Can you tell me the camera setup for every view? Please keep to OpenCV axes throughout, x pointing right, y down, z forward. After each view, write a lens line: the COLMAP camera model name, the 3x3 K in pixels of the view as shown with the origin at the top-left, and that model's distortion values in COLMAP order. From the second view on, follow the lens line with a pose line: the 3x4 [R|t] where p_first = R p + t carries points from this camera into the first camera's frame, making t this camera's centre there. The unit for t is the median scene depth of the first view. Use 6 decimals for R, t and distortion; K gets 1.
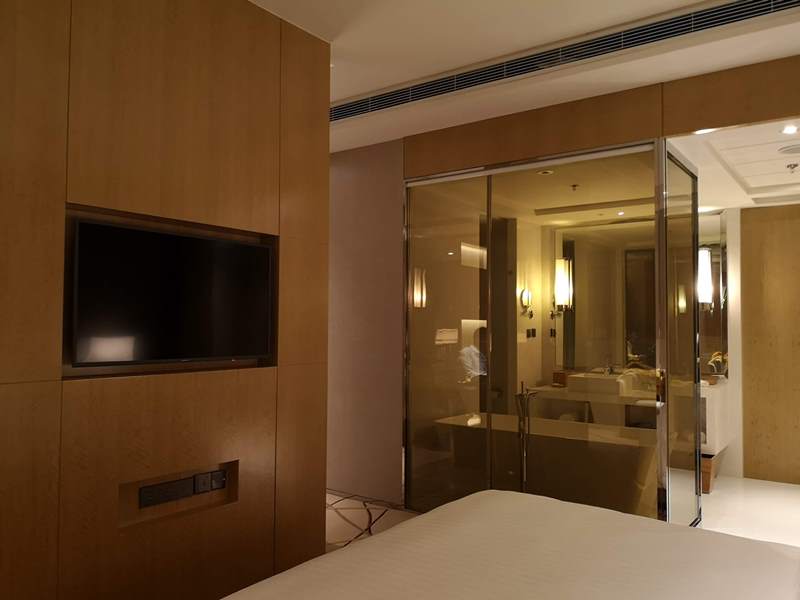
lens RADIAL K [[640.7, 0, 400.0], [0, 640.7, 300.0], [0, 0, 1]] dist [0.027687, -0.003170]
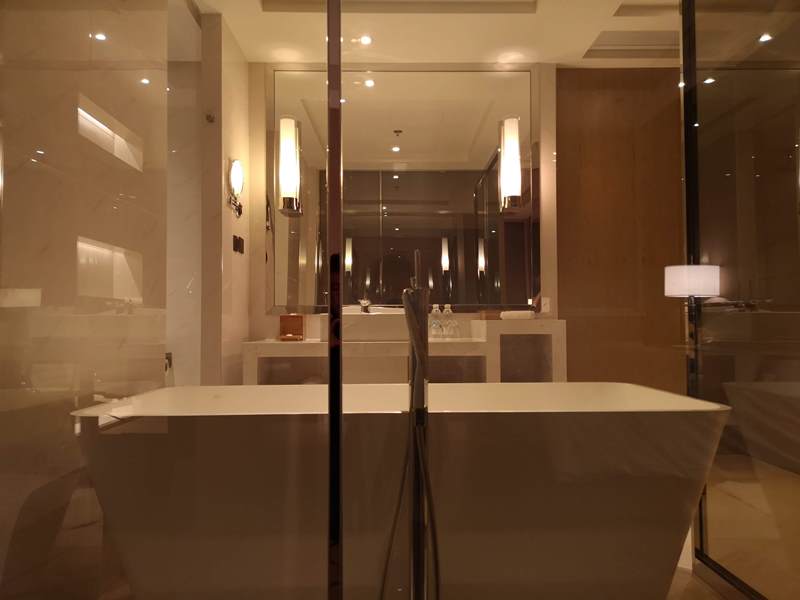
lens RADIAL K [[640.7, 0, 400.0], [0, 640.7, 300.0], [0, 0, 1]] dist [0.027687, -0.003170]
pose [[0.803376, 0.013016, 0.595330, -0.012385], [-0.011238, 0.999914, -0.006696, 0.106044], [-0.595366, -0.001311, 0.803453, 0.489830]]
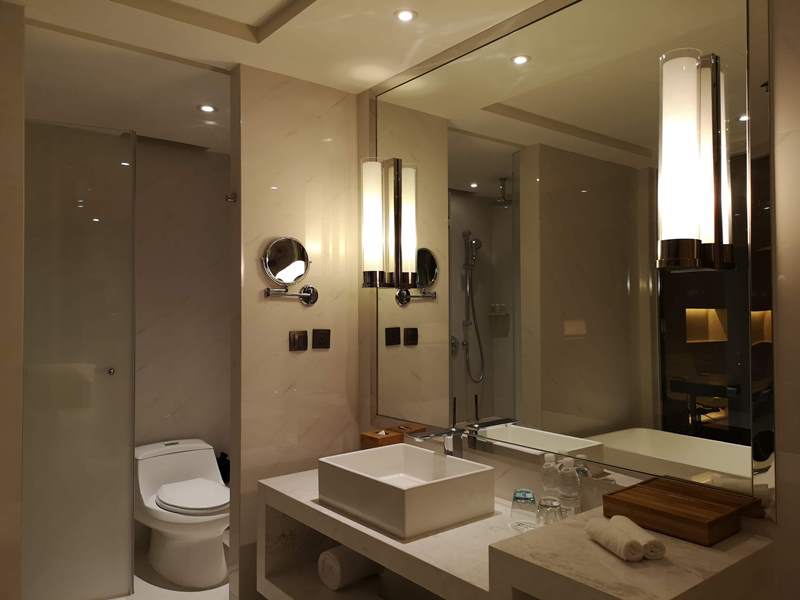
lens RADIAL K [[615.4, 0, 400.0], [0, 615.4, 300.0], [0, 0, 1]] dist [-0.001229, -0.001426]
pose [[0.960285, -0.013156, -0.278710, 0.391224], [0.017203, 0.999779, 0.012081, 0.022595], [0.278489, -0.016396, 0.960299, 0.642414]]
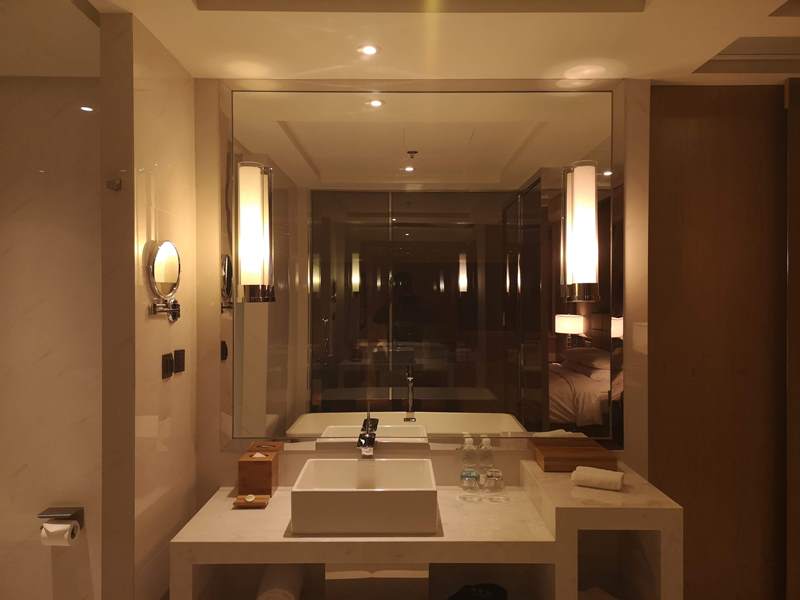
lens RADIAL K [[625.1, 0, 400.0], [0, 625.1, 300.0], [0, 0, 1]] dist [0.052824, -0.078744]
pose [[0.811542, -0.008175, 0.584237, 0.104672], [-0.017977, 0.999079, 0.038950, 0.000307], [-0.584017, -0.042112, 0.810648, 0.659635]]
